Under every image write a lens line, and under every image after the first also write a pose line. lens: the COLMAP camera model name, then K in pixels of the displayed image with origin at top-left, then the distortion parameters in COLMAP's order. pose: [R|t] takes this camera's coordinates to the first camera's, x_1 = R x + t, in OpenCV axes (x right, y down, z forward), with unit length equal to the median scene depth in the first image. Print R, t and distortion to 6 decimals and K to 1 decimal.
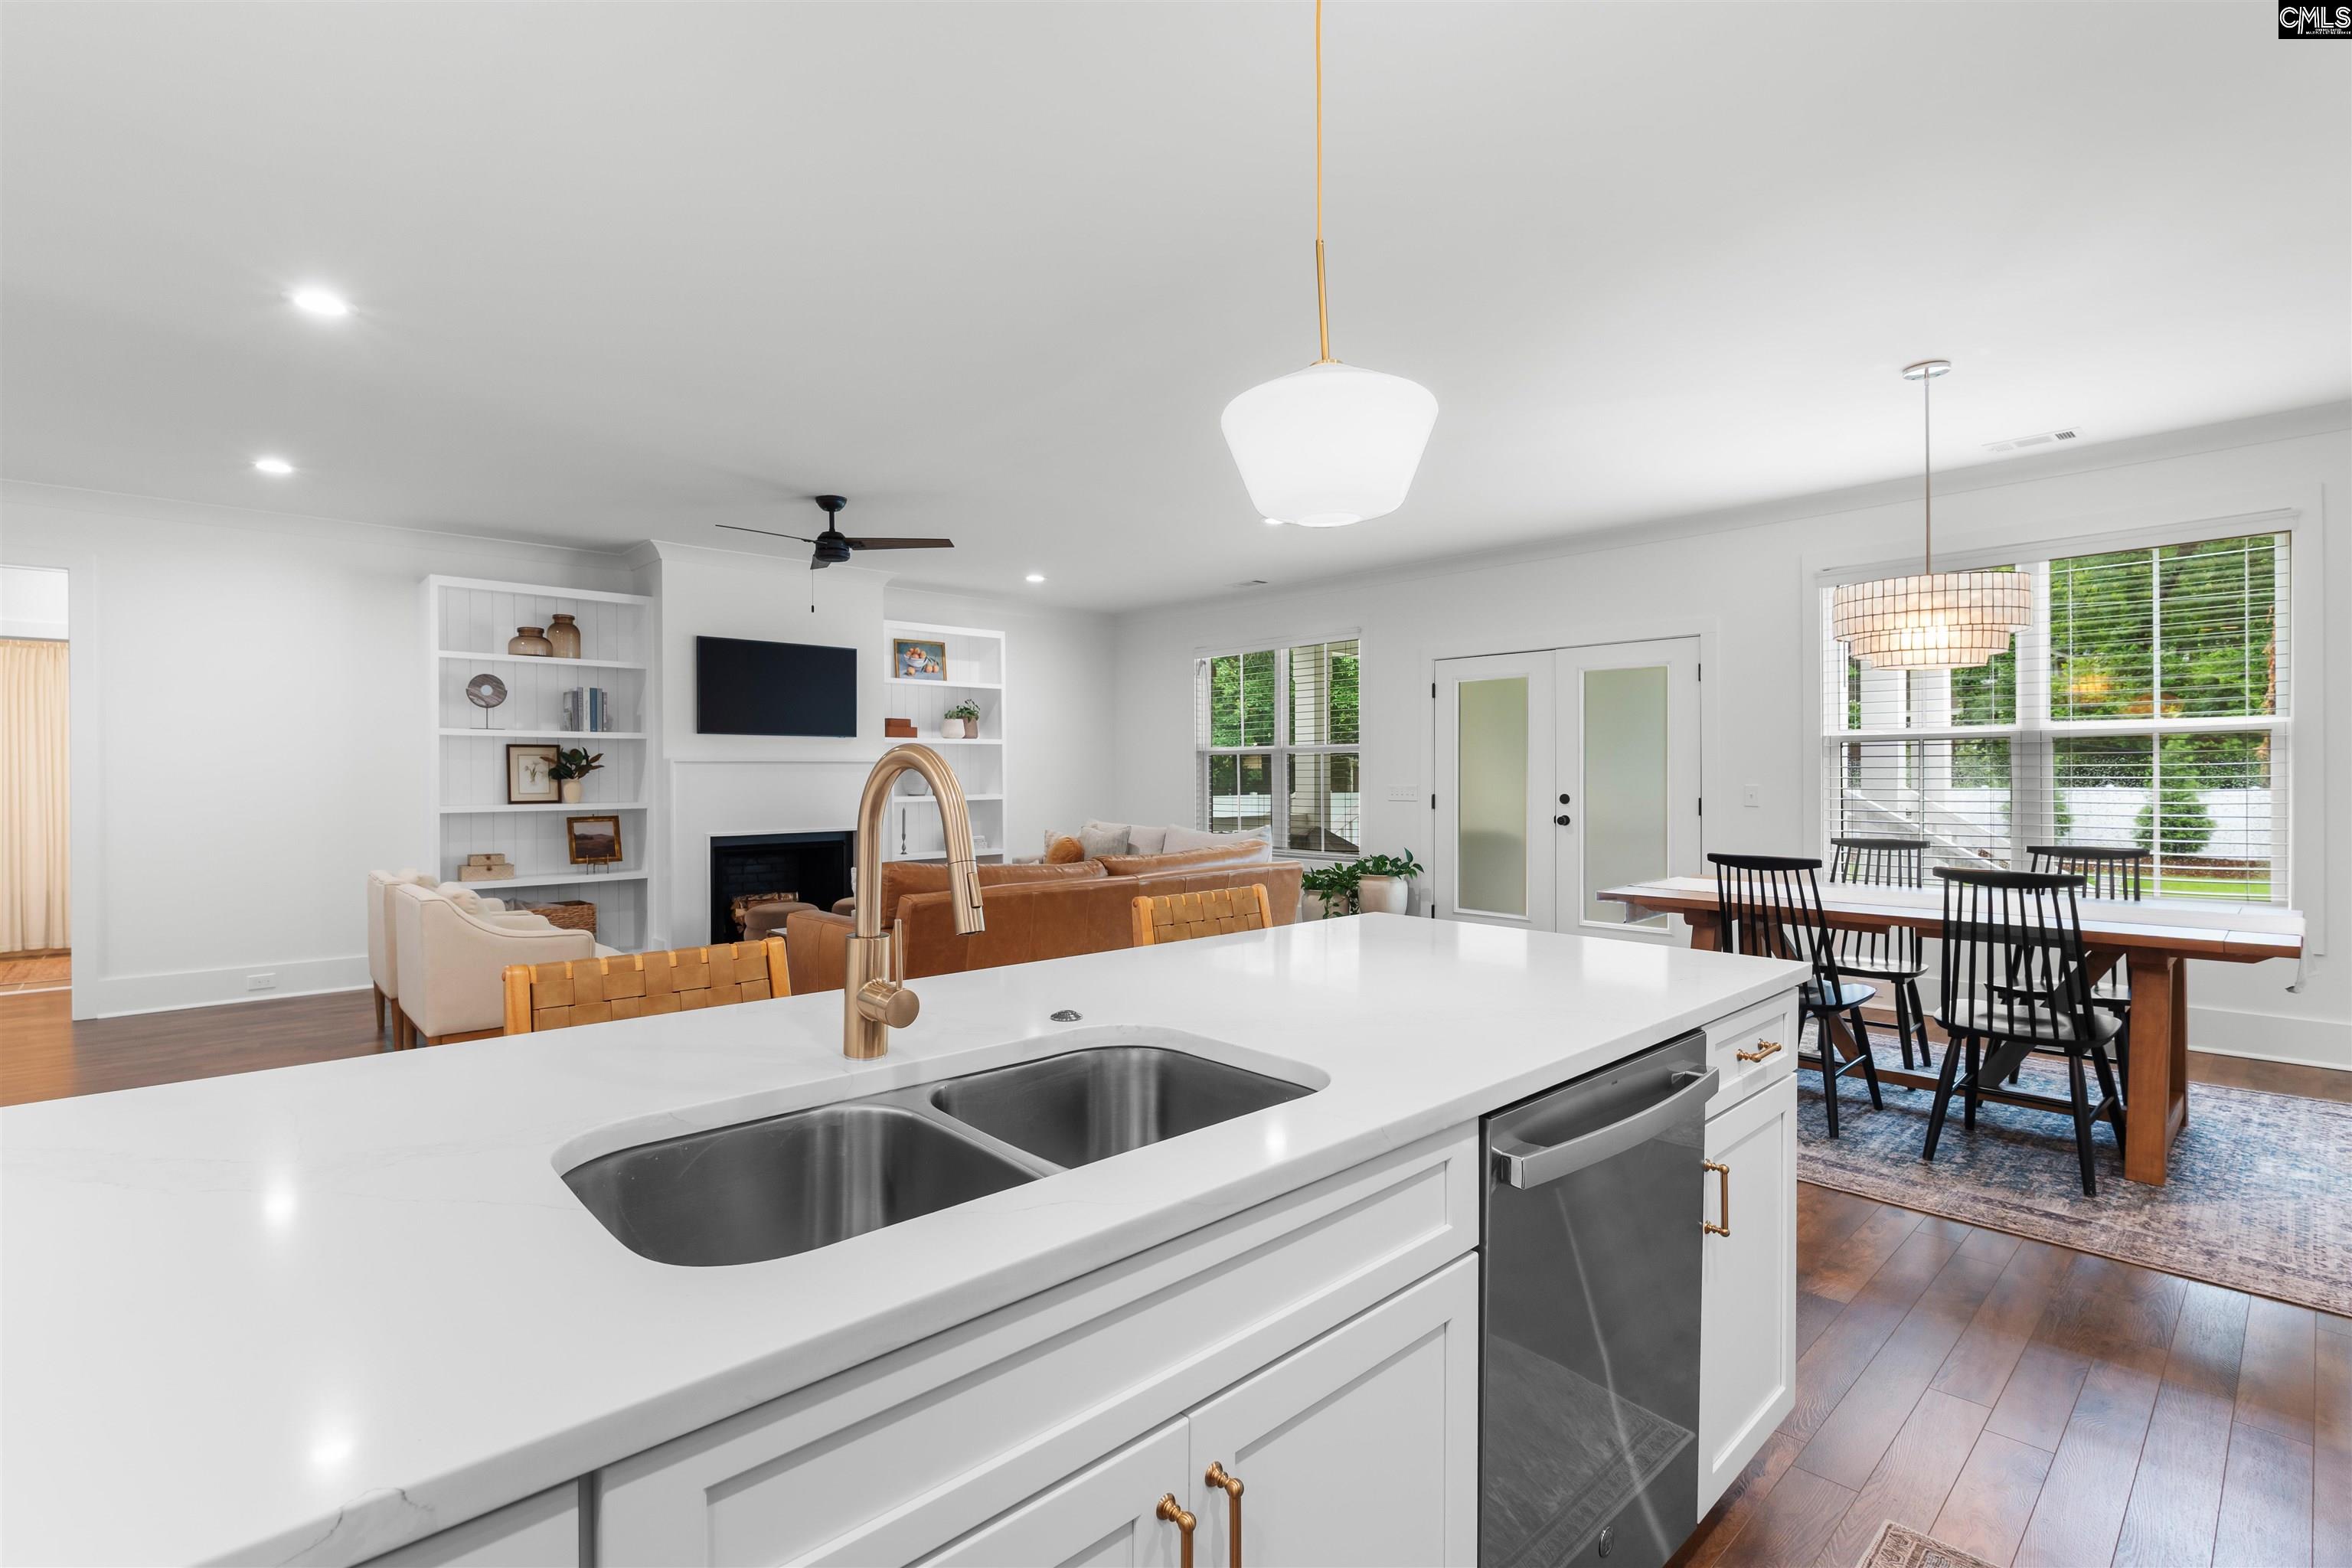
lens RADIAL K [[1074.1, 0, 1171.4], [0, 1074.1, 782.1], [0, 0, 1]] dist [-0.006853, 0.000204]
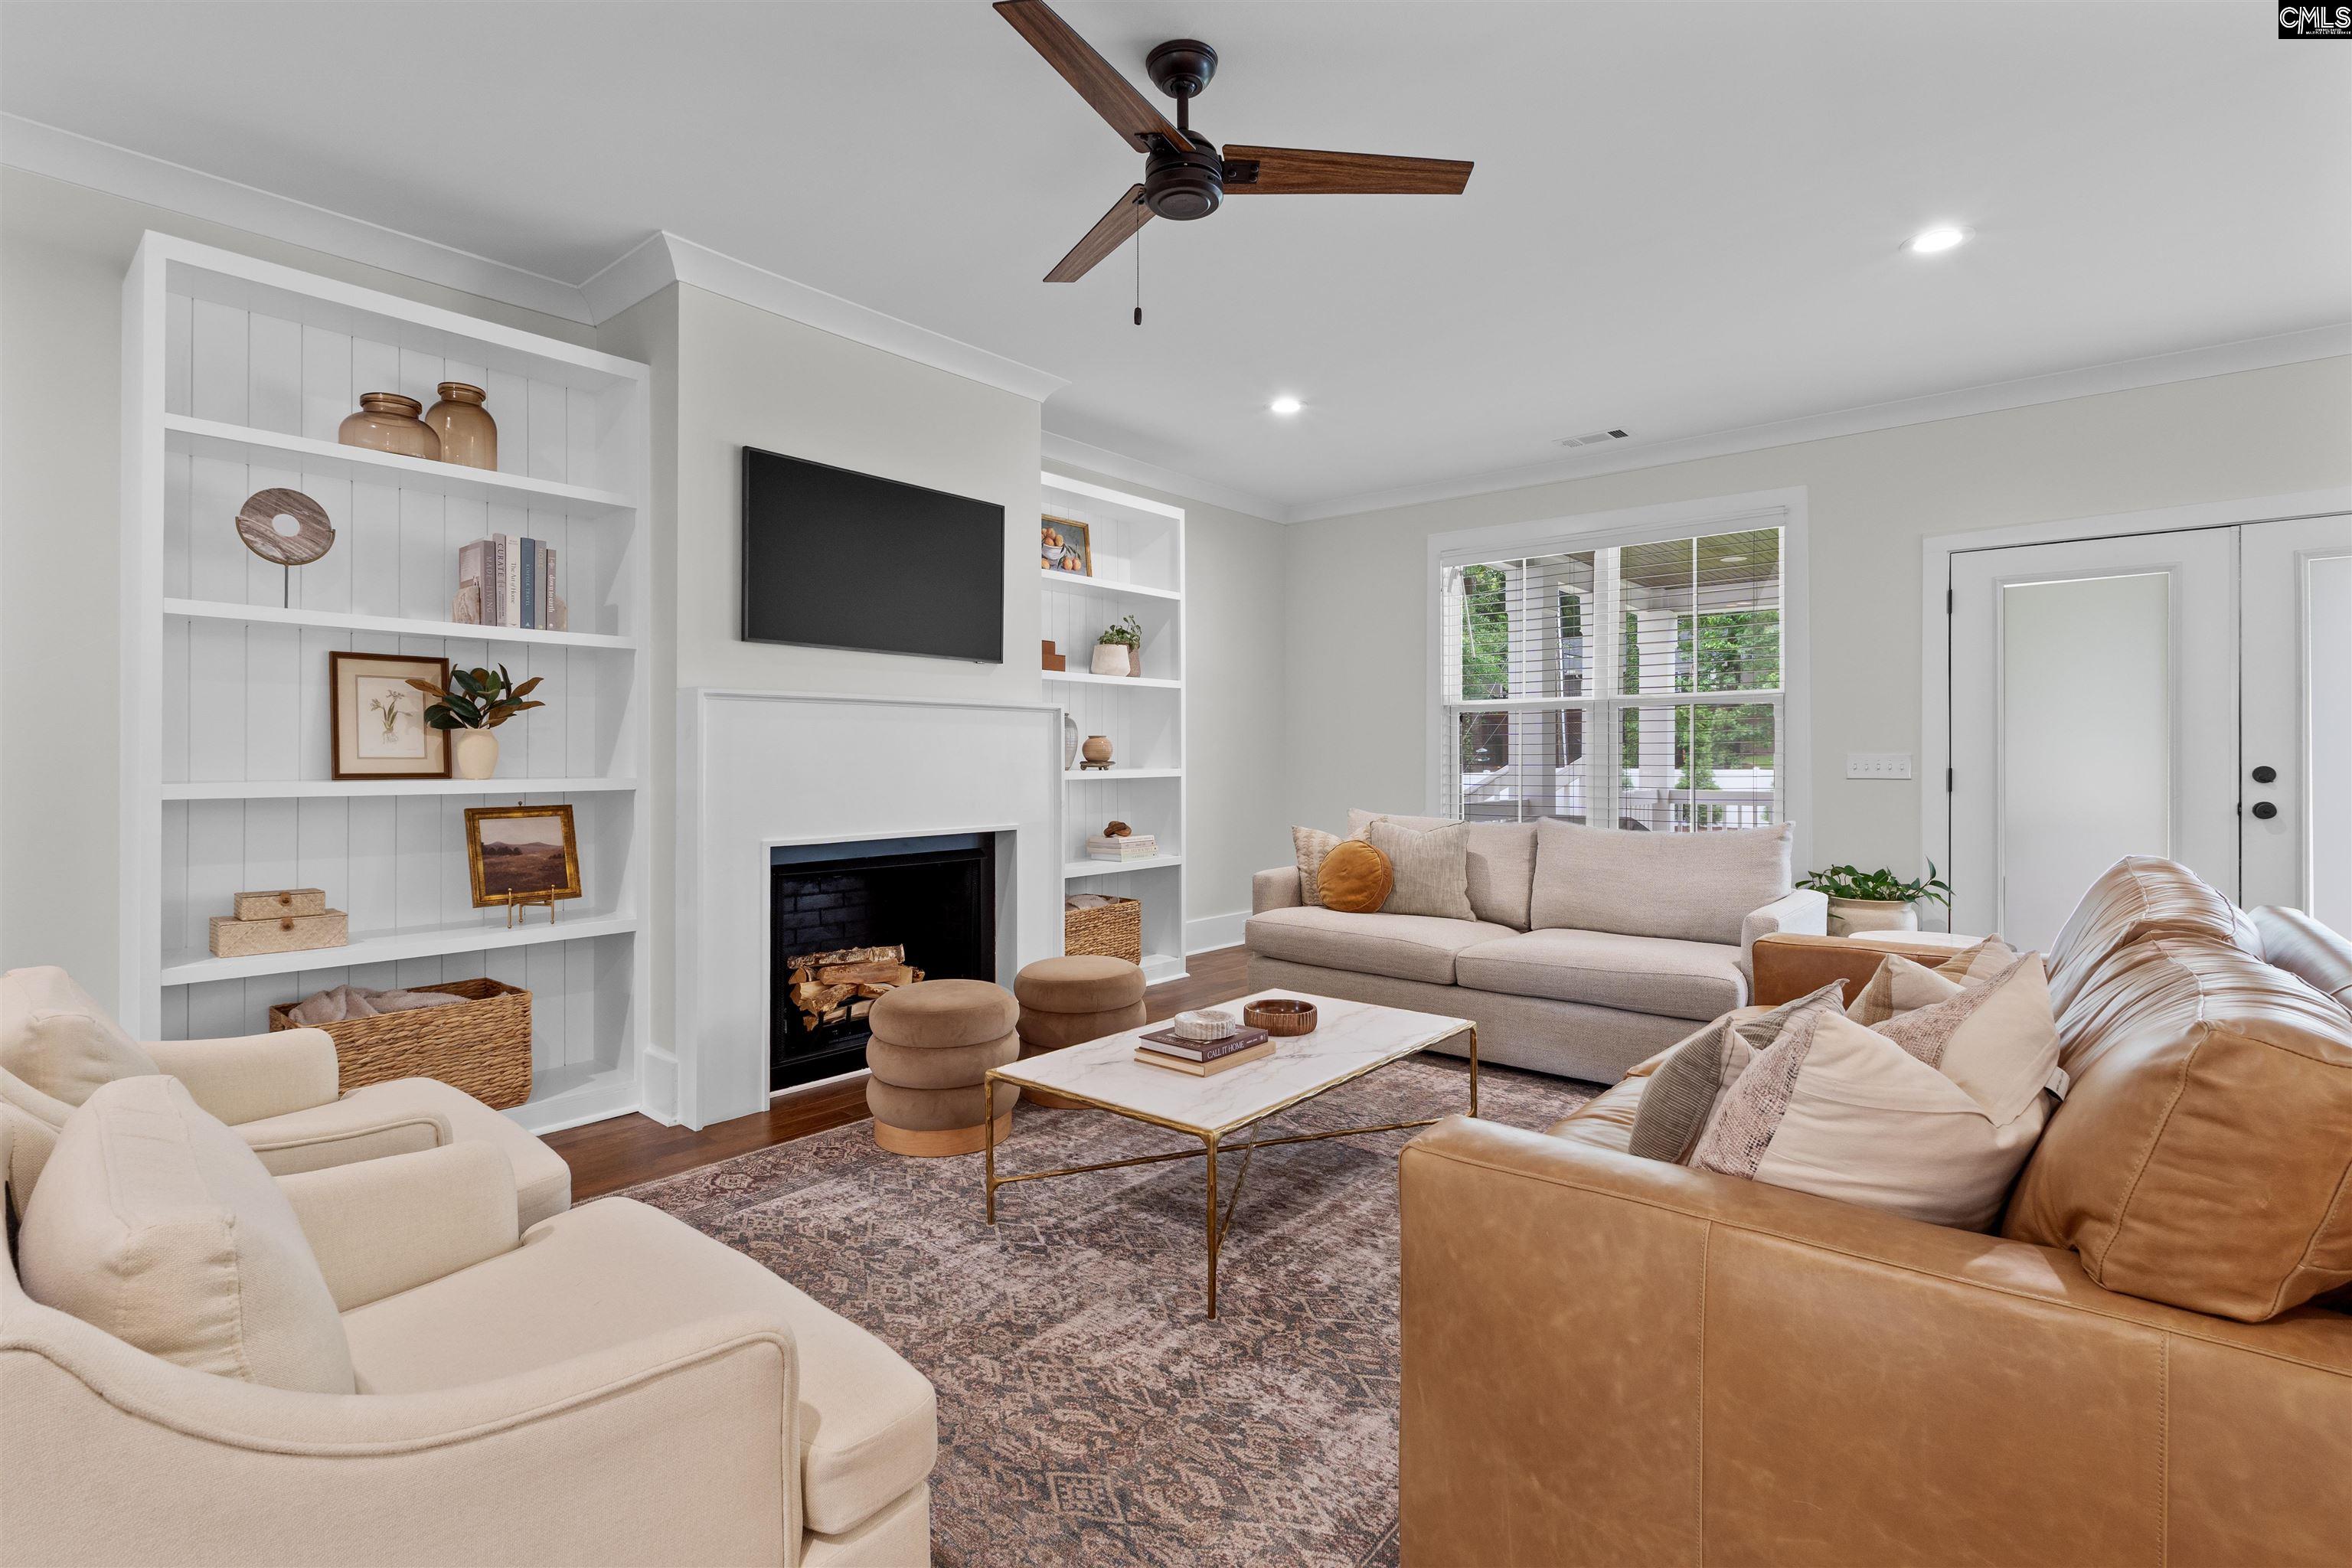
lens RADIAL K [[1090.1, 0, 1172.3], [0, 1090.1, 755.0], [0, 0, 1]] dist [-0.007832, 0.000197]
pose [[0.991954, 0.004653, 0.126516, -0.373884], [-0.003418, 0.999944, -0.009978, 0.015223], [-0.126556, 0.009466, 0.991914, 0.574083]]
